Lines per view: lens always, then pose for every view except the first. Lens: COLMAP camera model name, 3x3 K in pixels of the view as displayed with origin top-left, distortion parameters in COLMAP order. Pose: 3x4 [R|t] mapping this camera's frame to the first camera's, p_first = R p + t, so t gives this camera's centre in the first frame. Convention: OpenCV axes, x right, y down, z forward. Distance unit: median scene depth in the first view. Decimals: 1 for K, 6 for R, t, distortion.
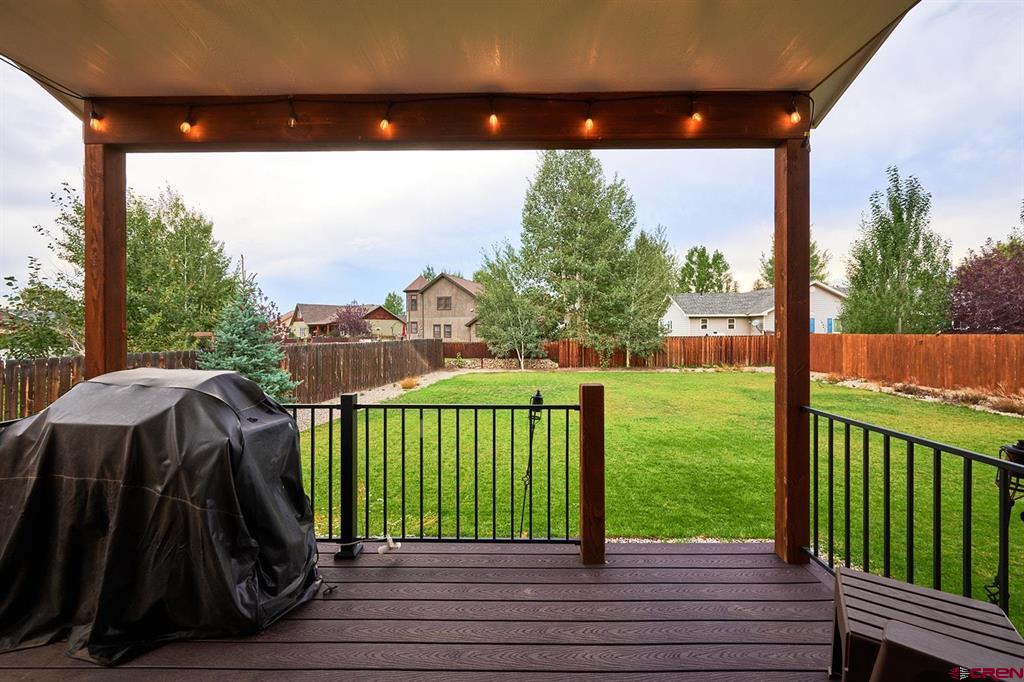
lens RADIAL K [[417.7, 0, 516.3], [0, 417.7, 331.3], [0, 0, 1]] dist [0.022721, -0.000217]
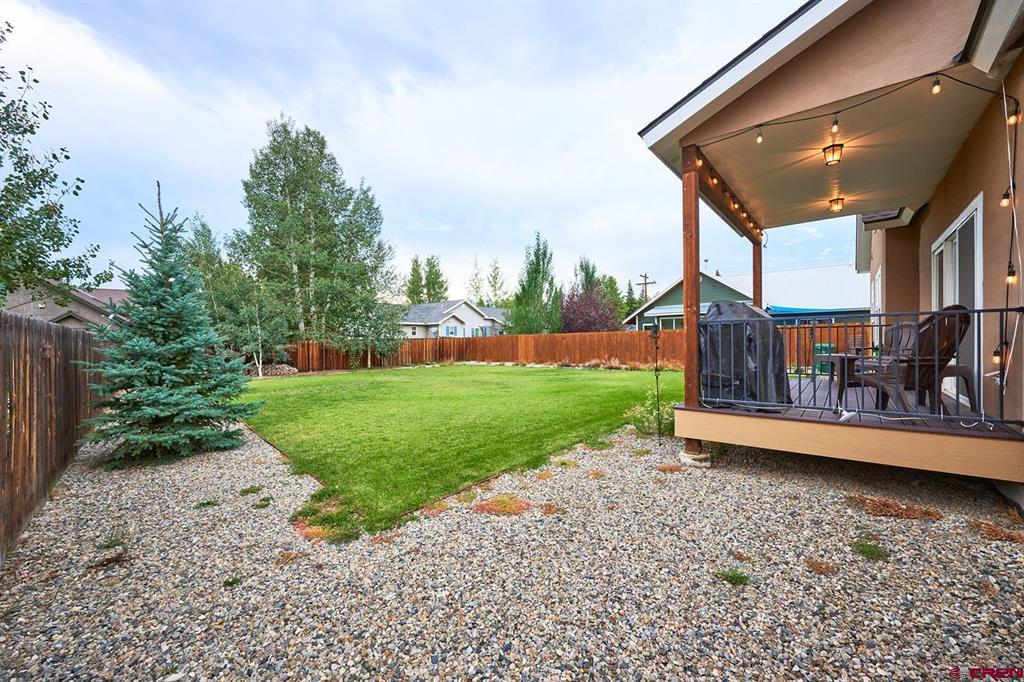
lens RADIAL K [[417.7, 0, 523.0], [0, 417.7, 342.8], [0, 0, 1]] dist [0.022721, -0.000217]
pose [[0.622262, -0.008275, 0.782765, -0.308276], [0.013445, 0.999910, -0.000118, 0.028312], [-0.782694, 0.010598, 0.622317, 0.048274]]
